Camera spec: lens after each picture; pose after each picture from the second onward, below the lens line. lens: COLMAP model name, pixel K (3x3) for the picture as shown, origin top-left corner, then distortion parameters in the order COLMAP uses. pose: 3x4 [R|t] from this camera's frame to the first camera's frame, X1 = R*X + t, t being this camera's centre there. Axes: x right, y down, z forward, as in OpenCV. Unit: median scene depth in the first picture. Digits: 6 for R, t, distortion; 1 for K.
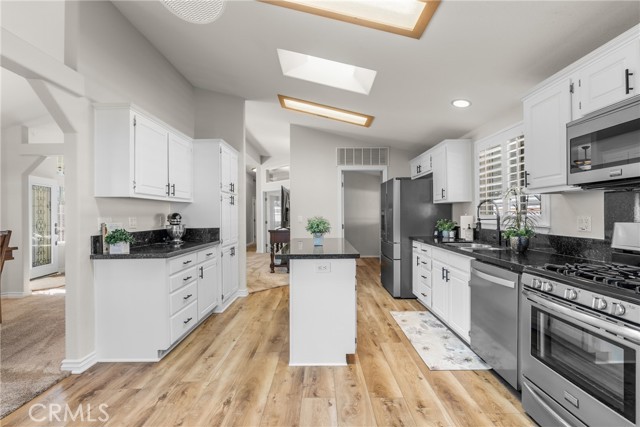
lens RADIAL K [[293.2, 0, 320.0], [0, 293.2, 213.5], [0, 0, 1]] dist [-0.004691, -0.000434]
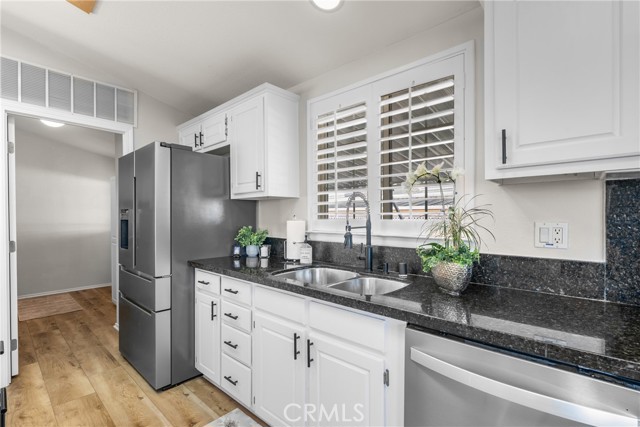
lens RADIAL K [[297.8, 0, 323.7], [0, 297.8, 218.9], [0, 0, 1]] dist [-0.002664, 0.000345]
pose [[0.667688, -0.001592, 0.744440, 0.102317], [-0.003801, 0.999977, 0.005547, 0.001060], [-0.744432, -0.006533, 0.667666, 0.661718]]
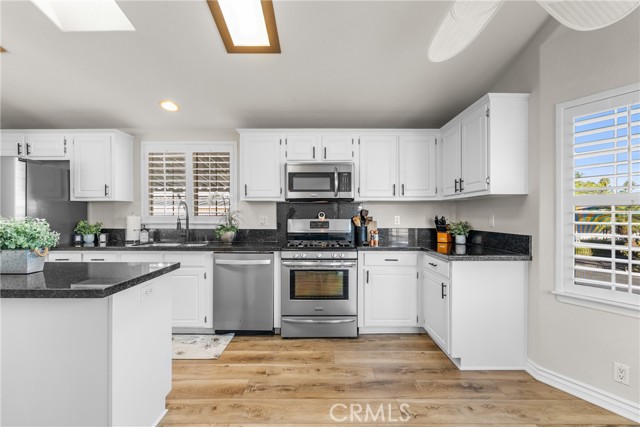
lens RADIAL K [[289.4, 0, 322.6], [0, 289.4, 213.8], [0, 0, 1]] dist [-0.002603, 0.000311]
pose [[-0.002909, 0.006959, 0.999972, -0.525564], [-0.003918, 0.999968, -0.006970, 0.004421], [-0.999988, -0.003938, -0.002881, 0.467656]]
